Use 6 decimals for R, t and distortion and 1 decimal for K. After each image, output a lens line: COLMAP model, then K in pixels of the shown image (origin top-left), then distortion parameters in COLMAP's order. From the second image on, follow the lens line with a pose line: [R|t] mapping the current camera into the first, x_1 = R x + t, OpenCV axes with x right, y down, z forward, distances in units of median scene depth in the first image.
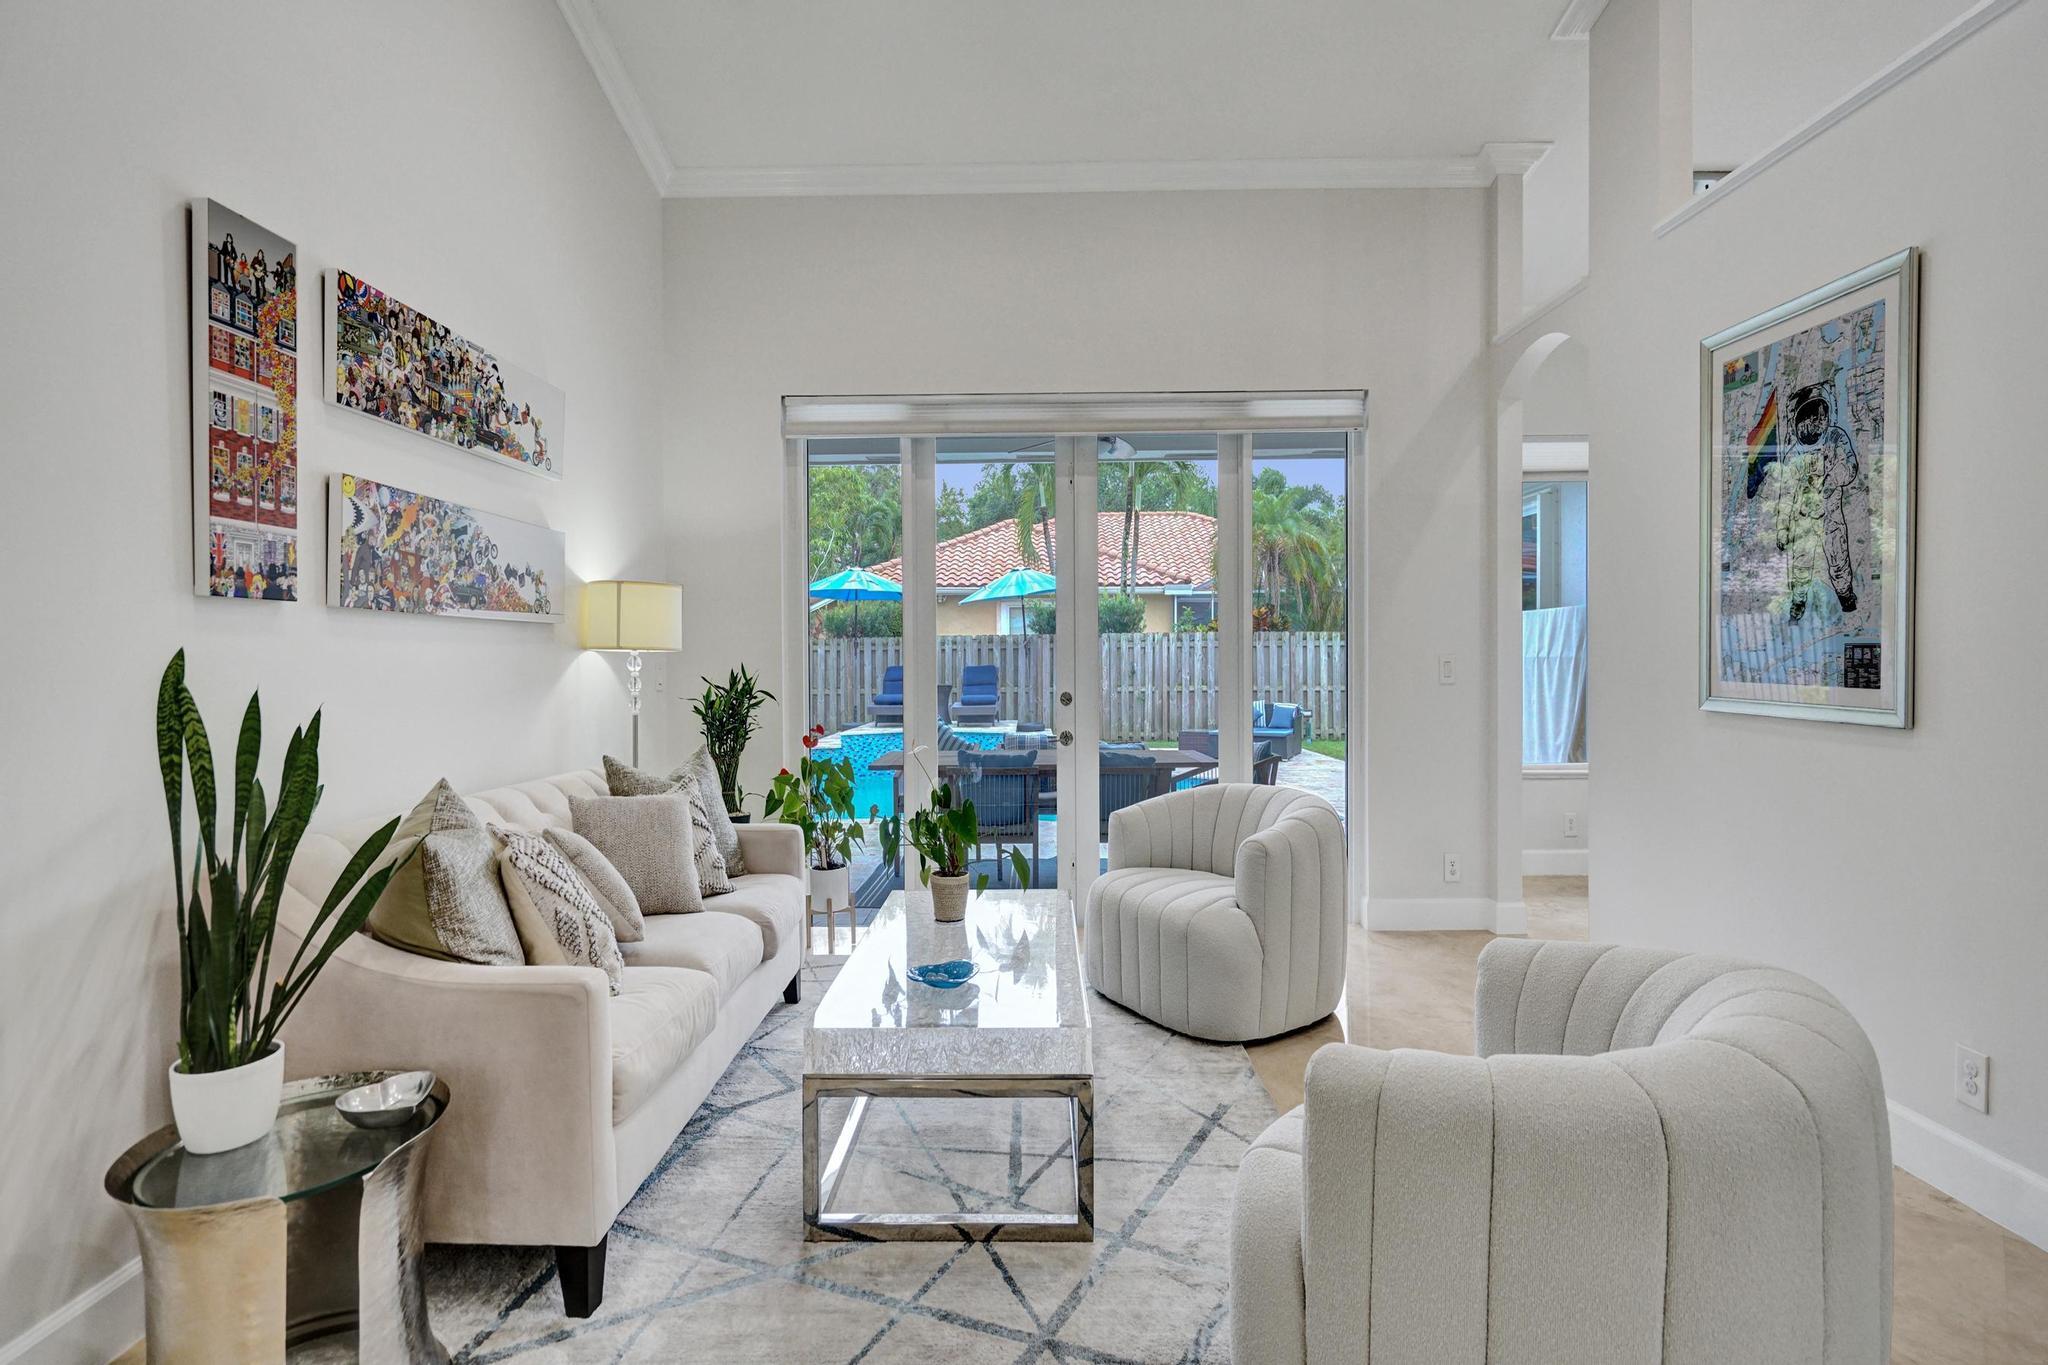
lens RADIAL K [[936.3, 0, 1017.6], [0, 936.3, 669.1], [0, 0, 1]] dist [-0.000317, -0.000170]
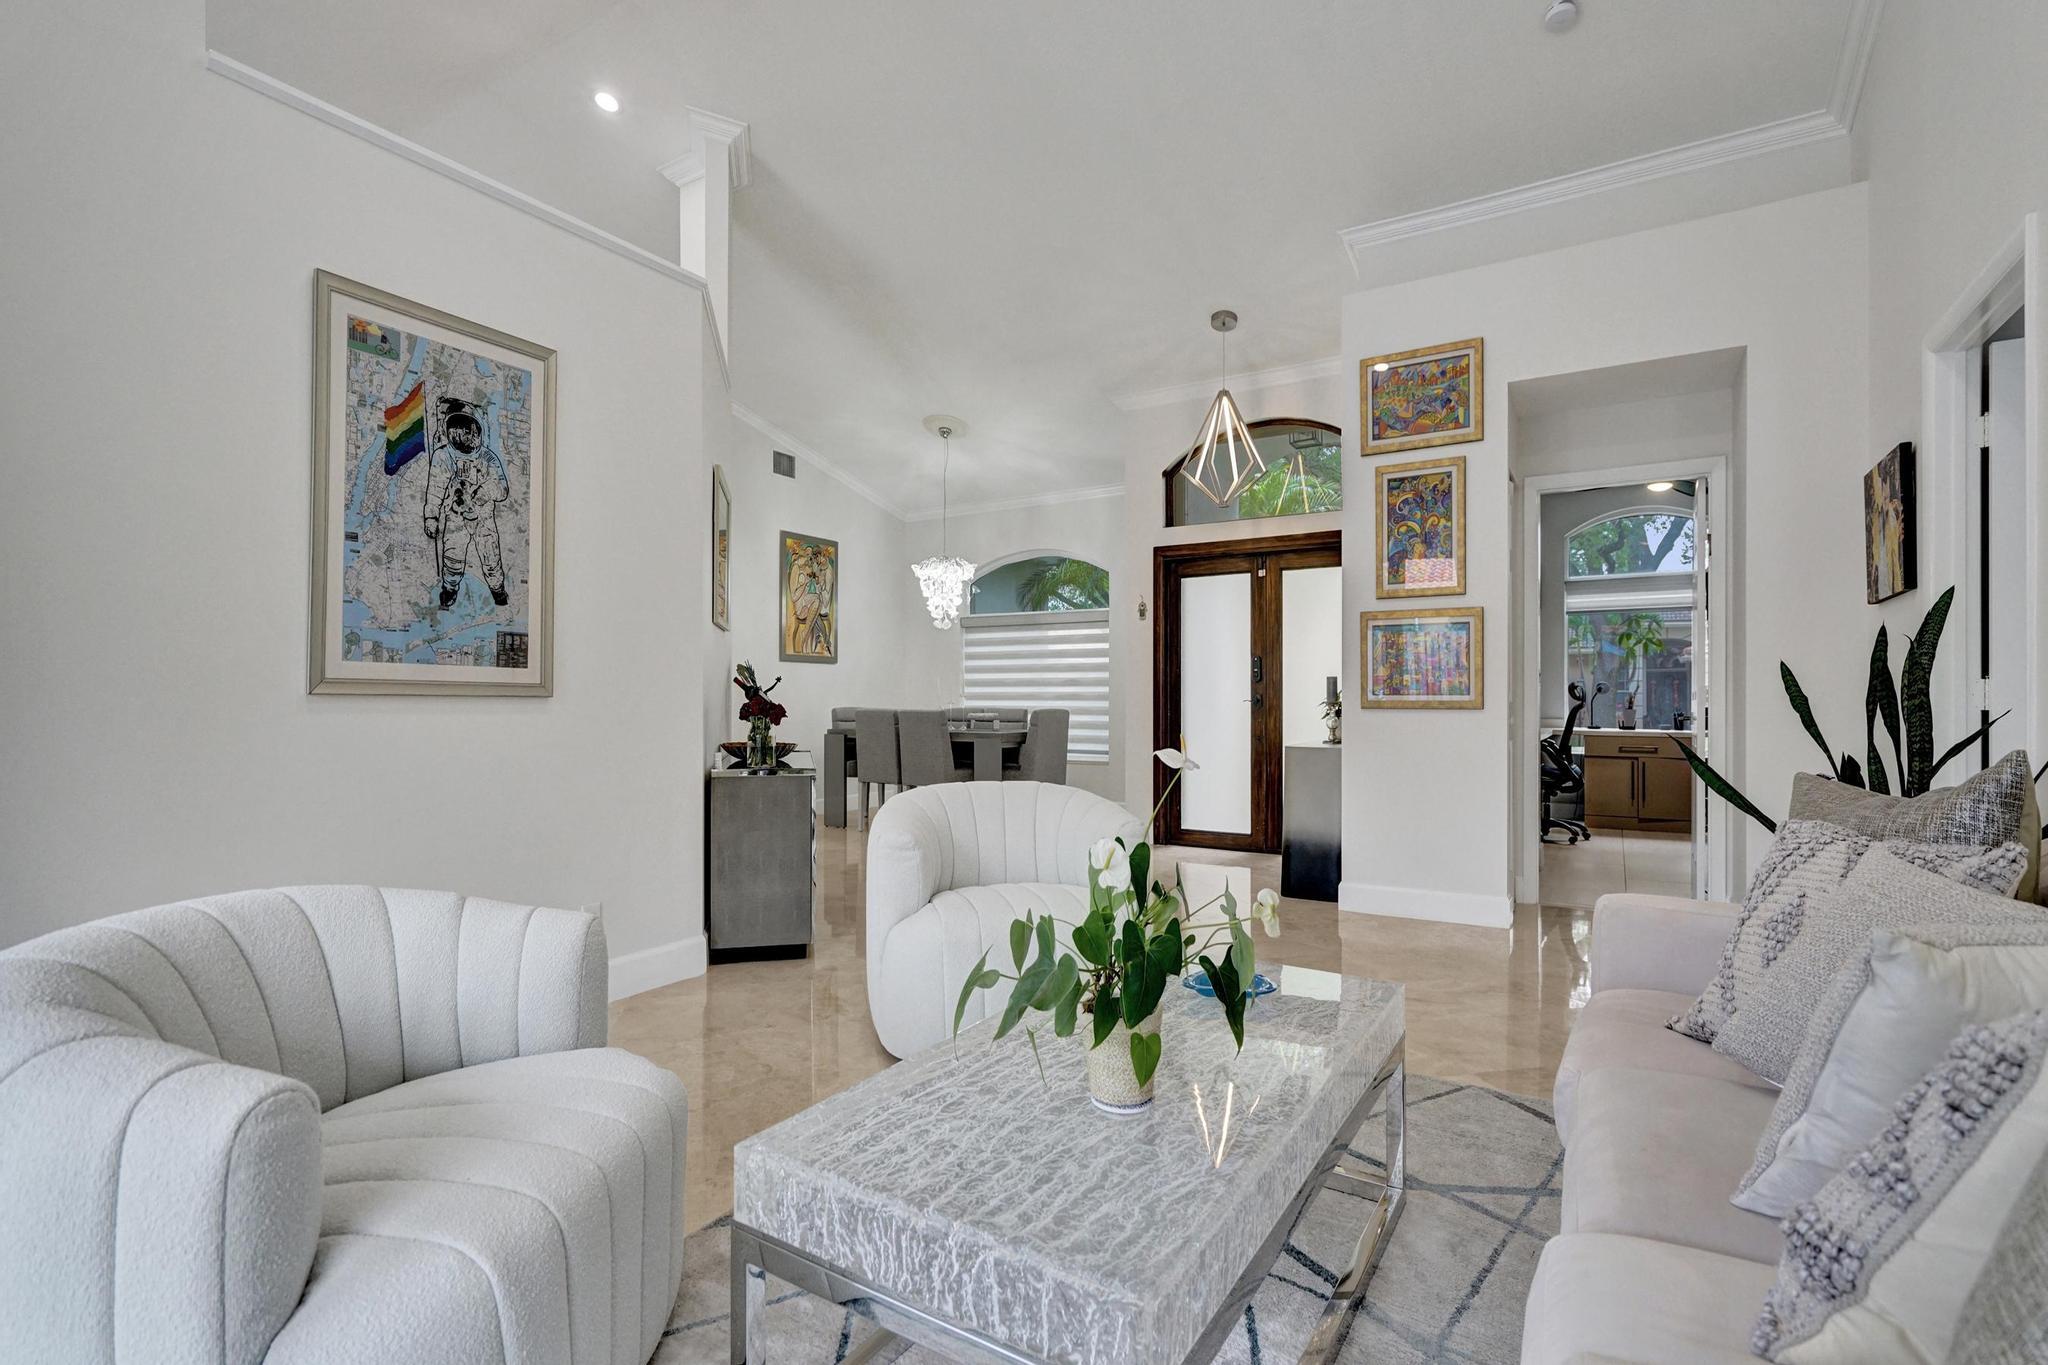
lens RADIAL K [[950.7, 0, 1011.1], [0, 950.7, 695.0], [0, 0, 1]] dist [-0.001547, -0.000253]
pose [[-0.847310, 0.009118, 0.531020, -0.322772], [0.011992, 0.999926, 0.001965, 0.059175], [-0.530963, 0.008033, -0.847357, 1.618583]]
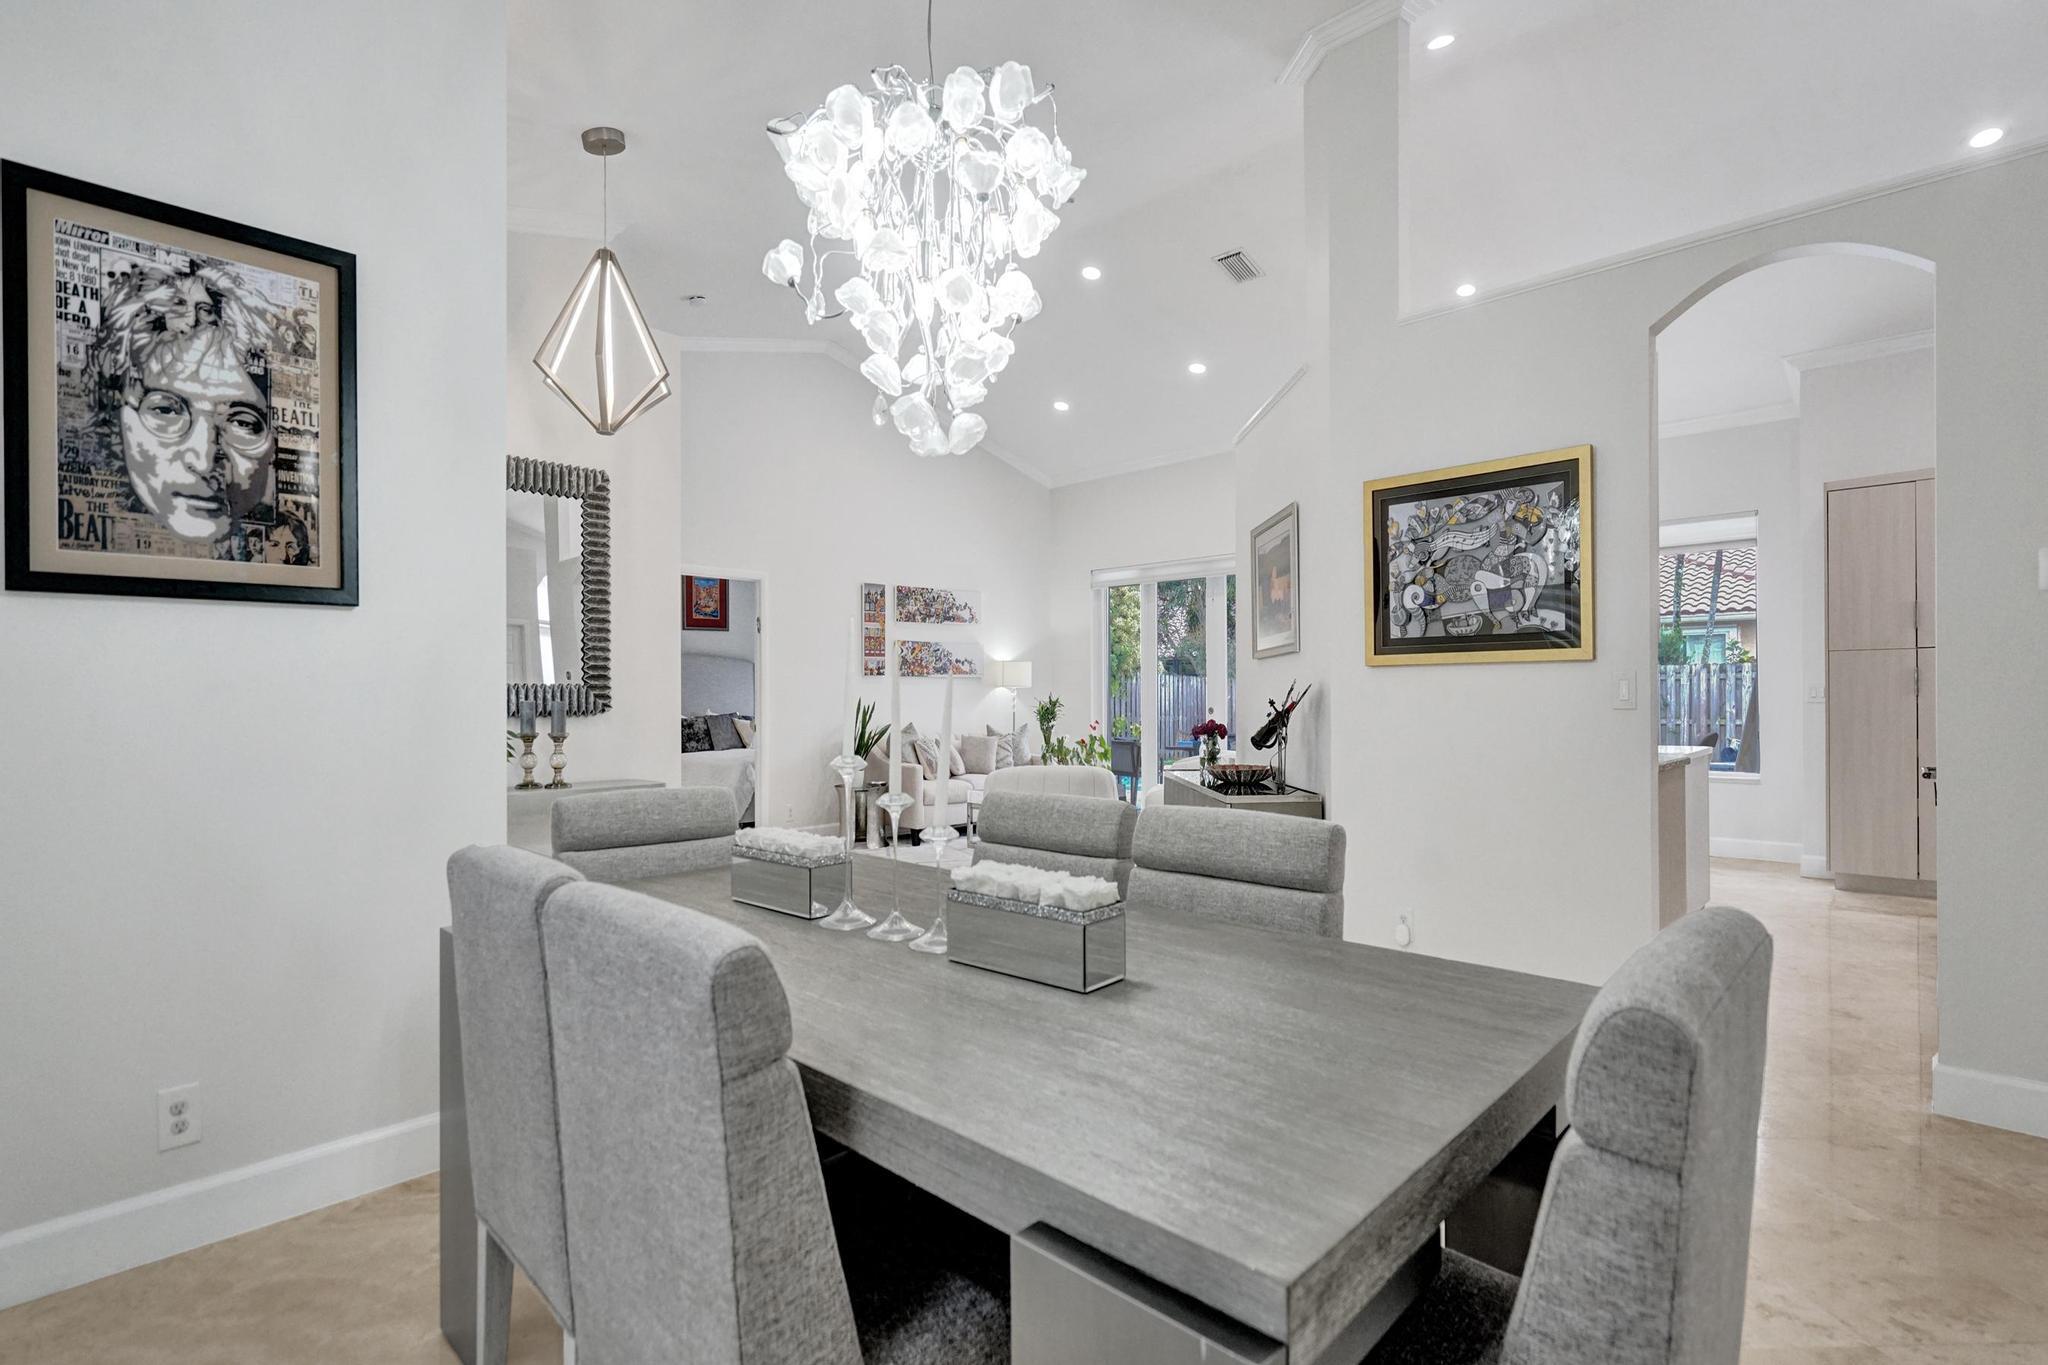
lens RADIAL K [[968.6, 0, 1027.6], [0, 968.6, 693.4], [0, 0, 1]] dist [-0.003411, -0.000357]
pose [[0.736225, -0.000659, -0.676737, 1.997938], [-0.006377, 0.999948, -0.007912, 0.025793], [0.676707, 0.010140, 0.736182, -1.307325]]
